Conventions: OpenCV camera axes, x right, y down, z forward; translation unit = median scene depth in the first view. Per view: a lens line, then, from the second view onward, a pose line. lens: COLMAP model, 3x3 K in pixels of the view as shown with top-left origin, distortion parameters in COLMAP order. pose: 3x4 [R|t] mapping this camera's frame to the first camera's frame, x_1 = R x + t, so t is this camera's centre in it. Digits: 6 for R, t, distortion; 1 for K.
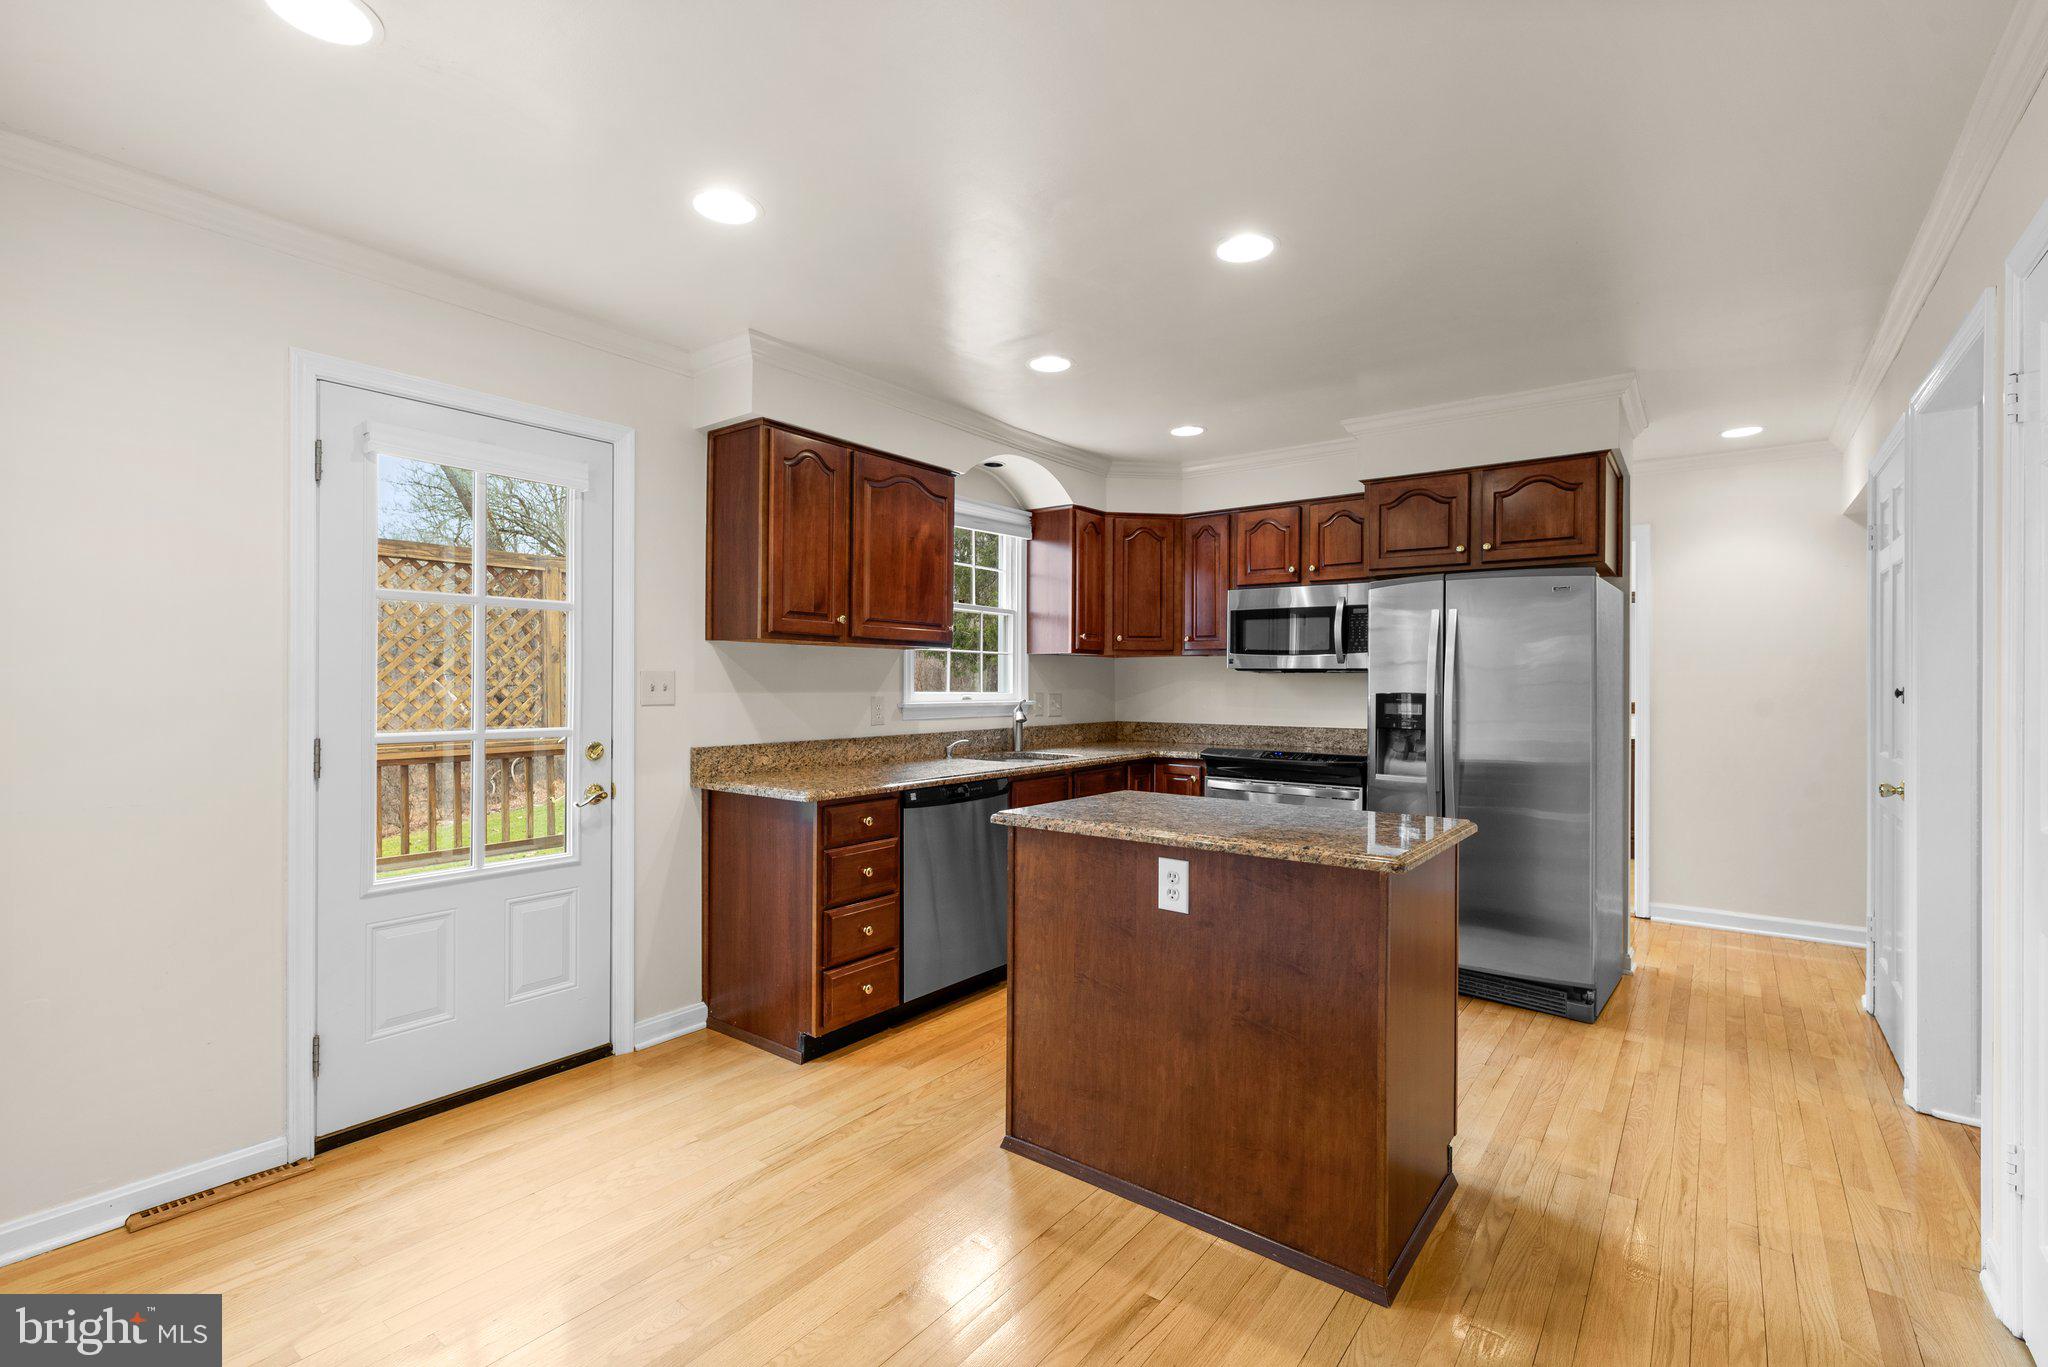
lens RADIAL K [[908.7, 0, 1026.5], [0, 908.7, 683.3], [0, 0, 1]] dist [0.002169, 0.000137]
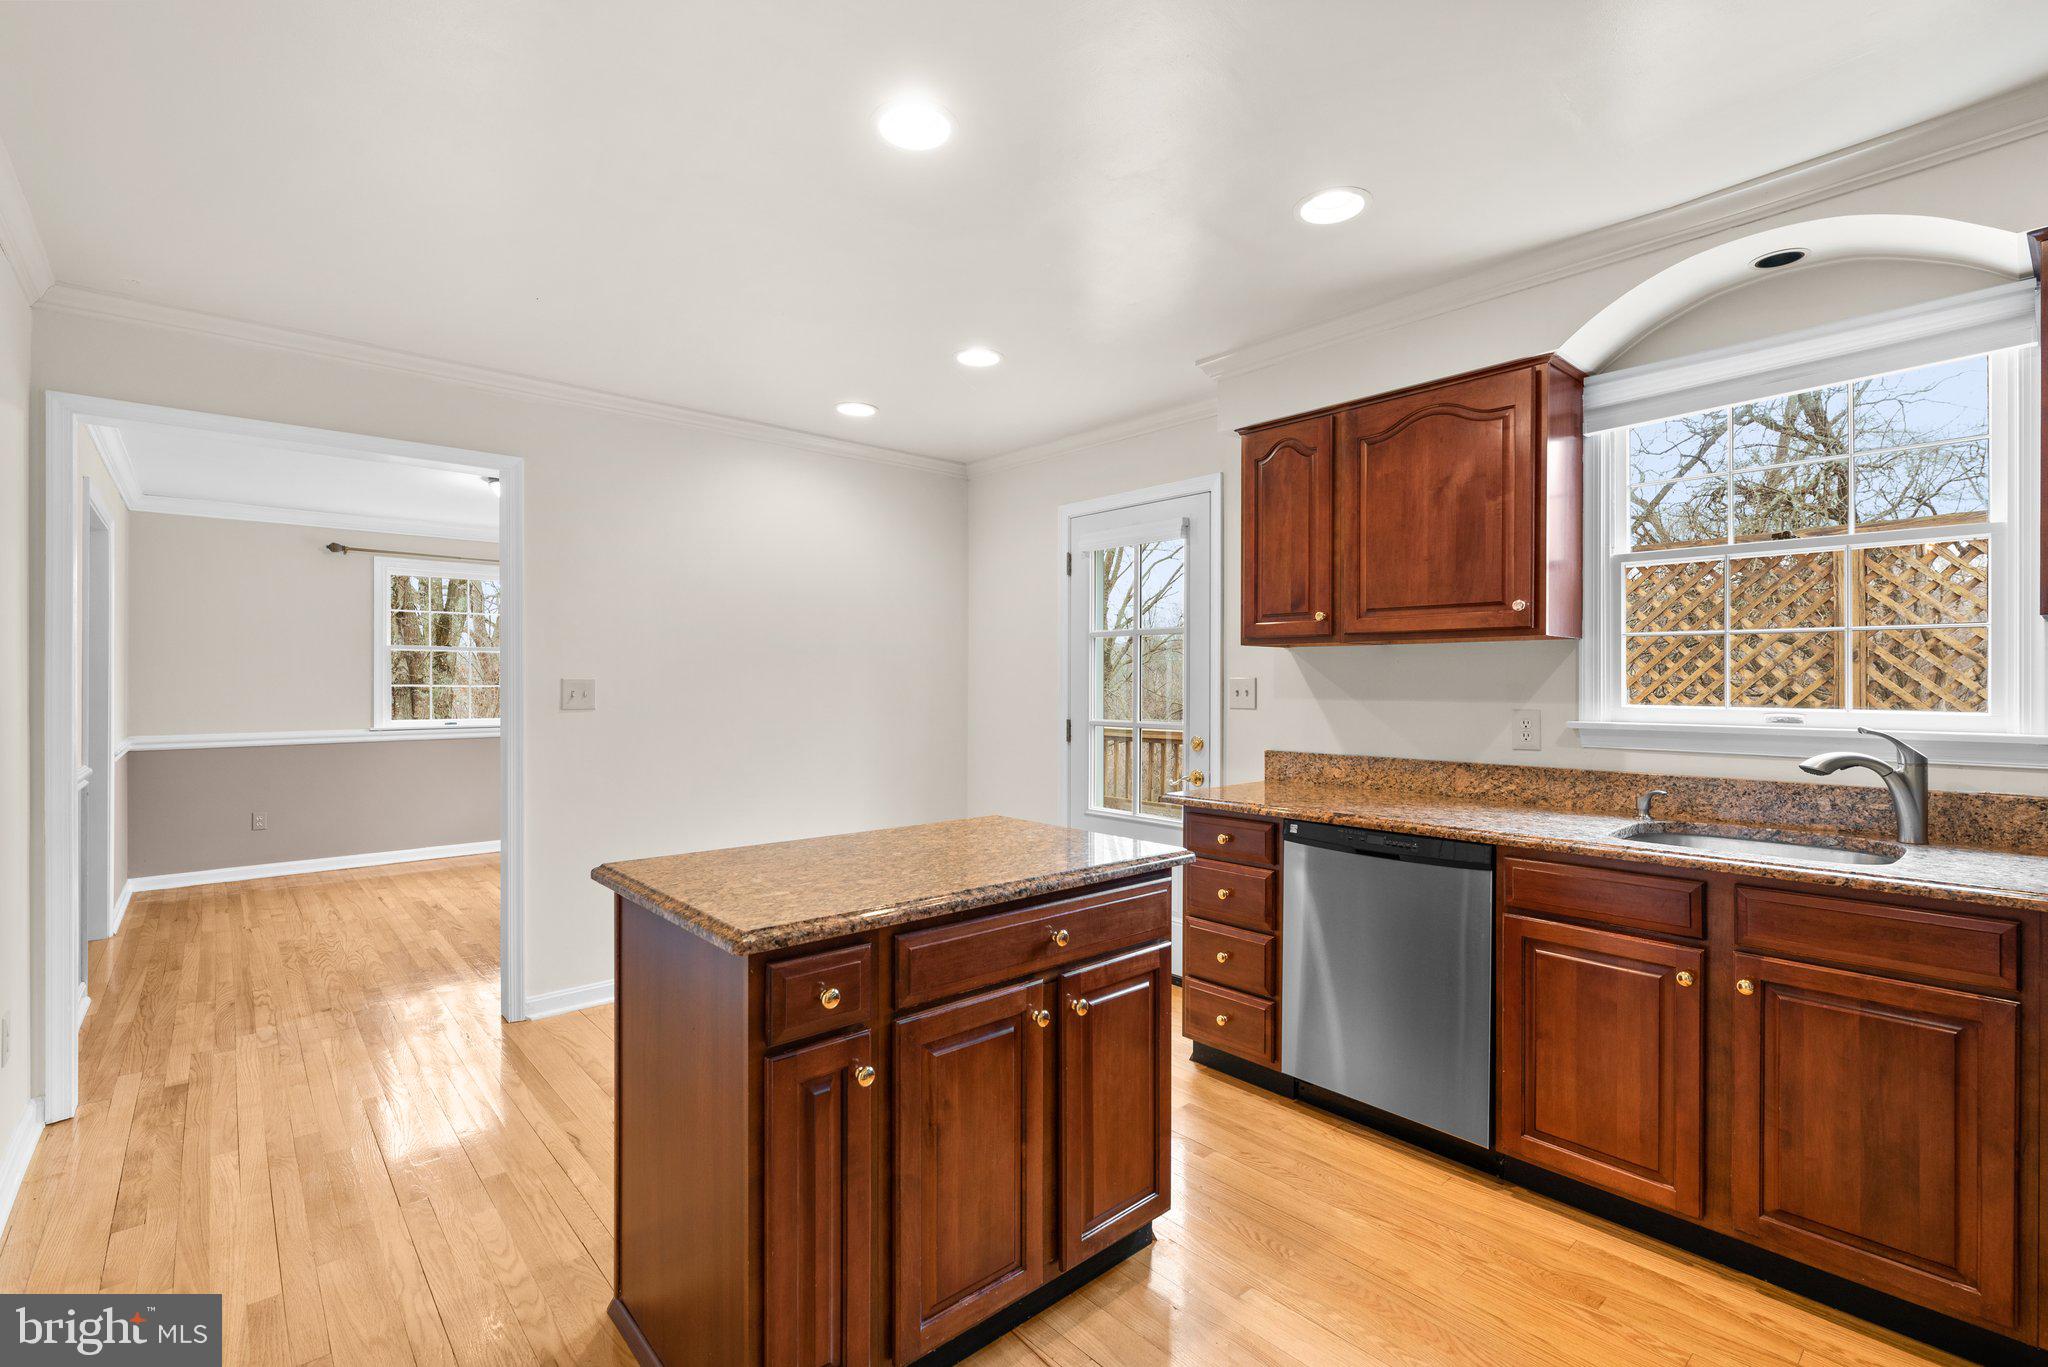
lens RADIAL K [[911.5, 0, 1026.3], [0, 911.5, 686.2], [0, 0, 1]] dist [-0.000365, -0.000467]
pose [[-0.191230, -0.001699, -0.981544, 0.652709], [-0.003026, 0.999995, -0.001142, -0.001504], [0.981540, 0.002752, -0.191235, 0.826680]]
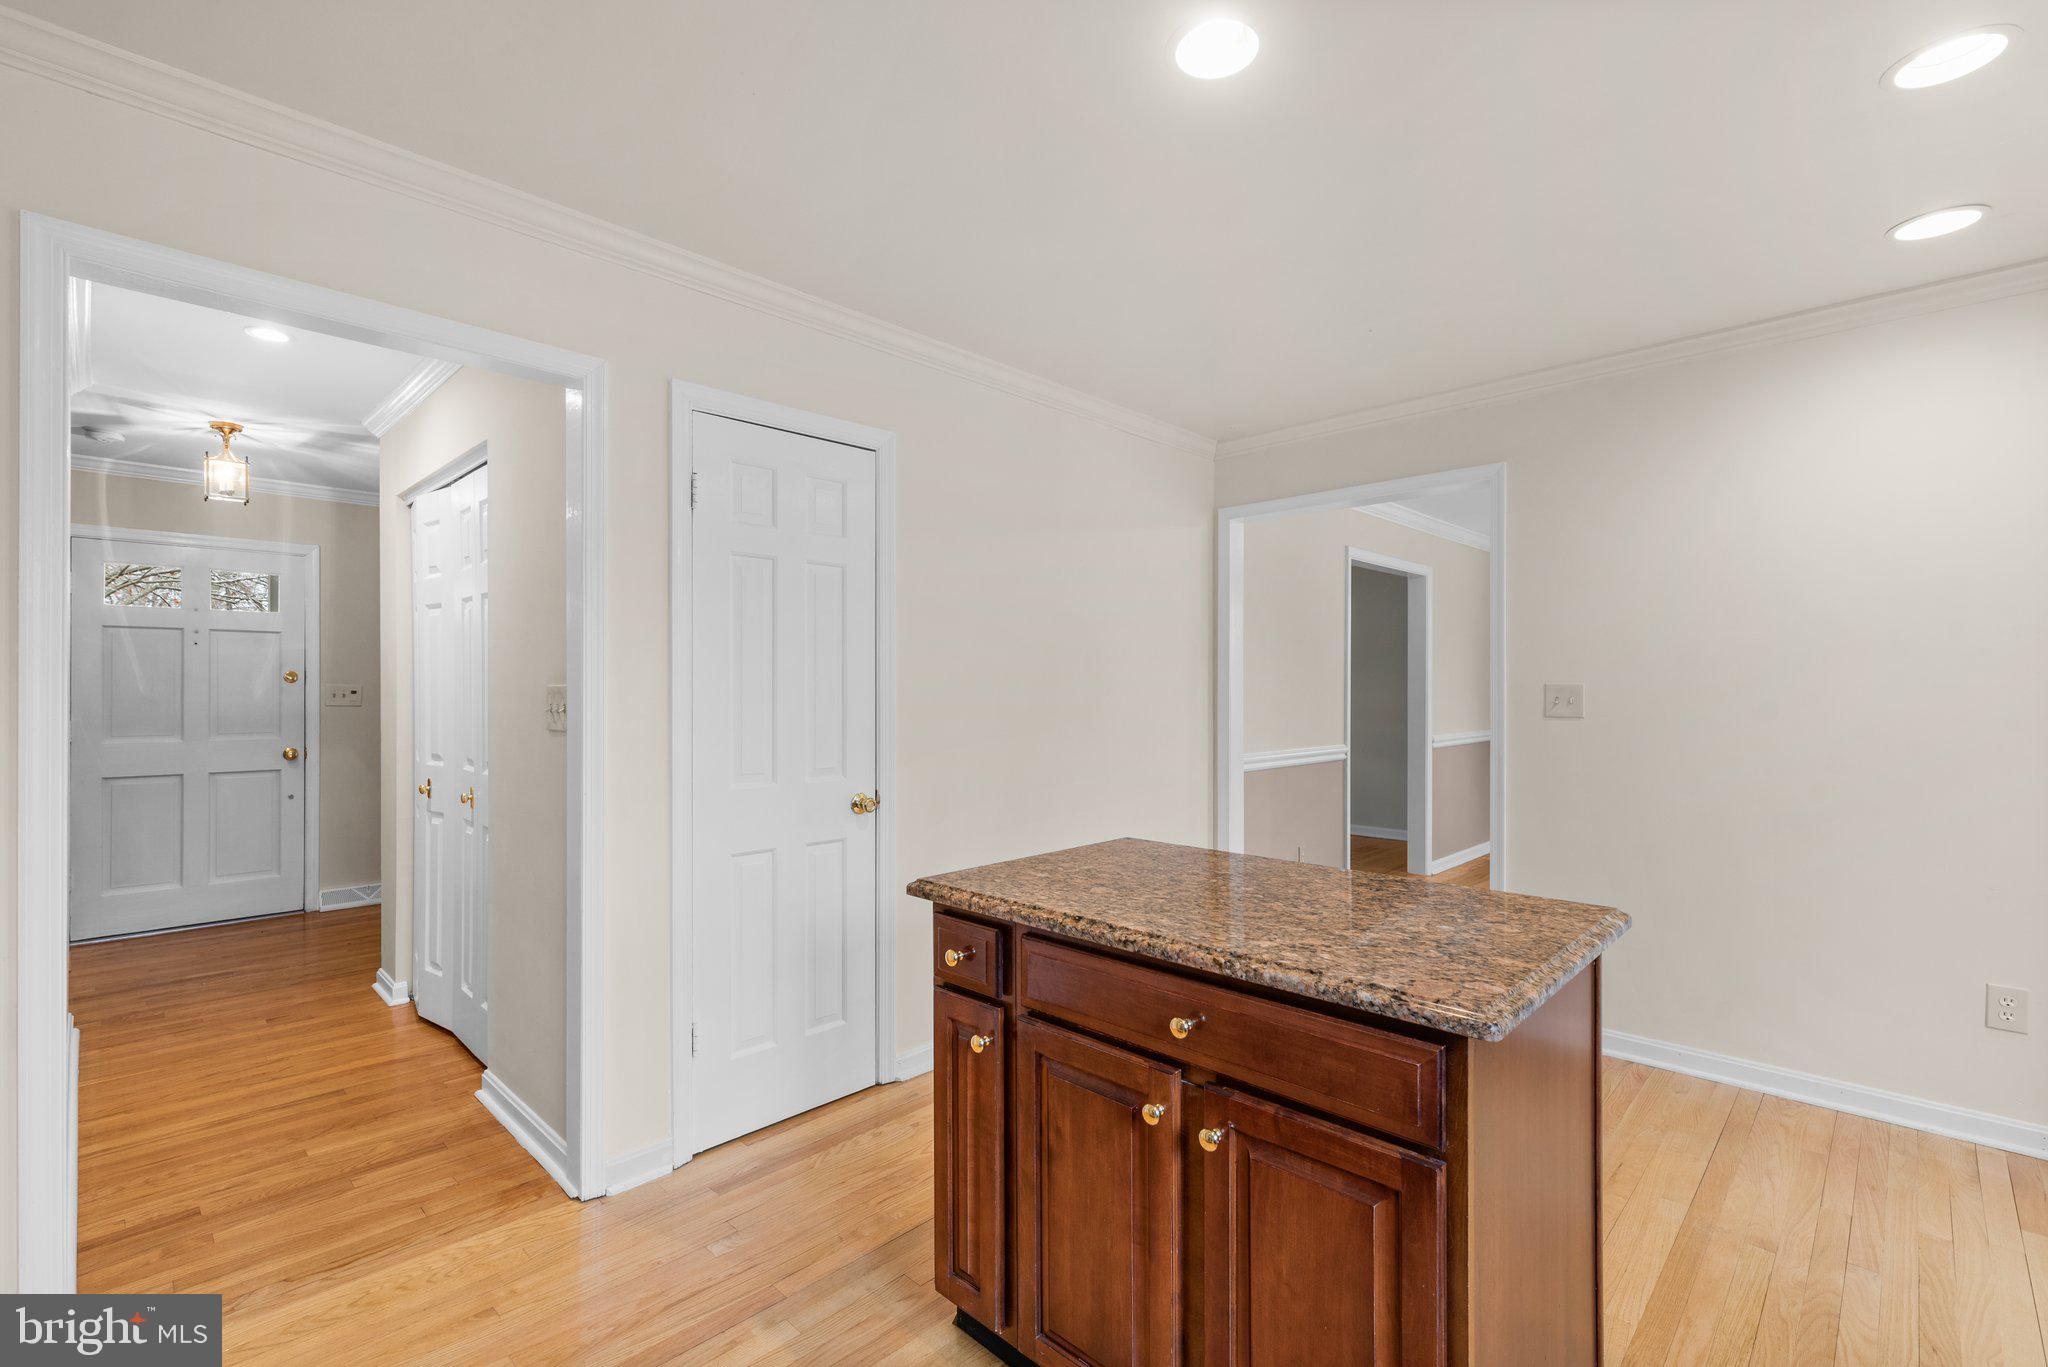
lens RADIAL K [[908.7, 0, 1026.5], [0, 908.7, 683.3], [0, 0, 1]] dist [0.002169, 0.000137]
pose [[-0.992613, -0.003204, 0.121280, 0.193838], [-0.003016, 0.999994, 0.001738, -0.009916], [-0.121285, 0.001359, -0.992617, 1.115660]]
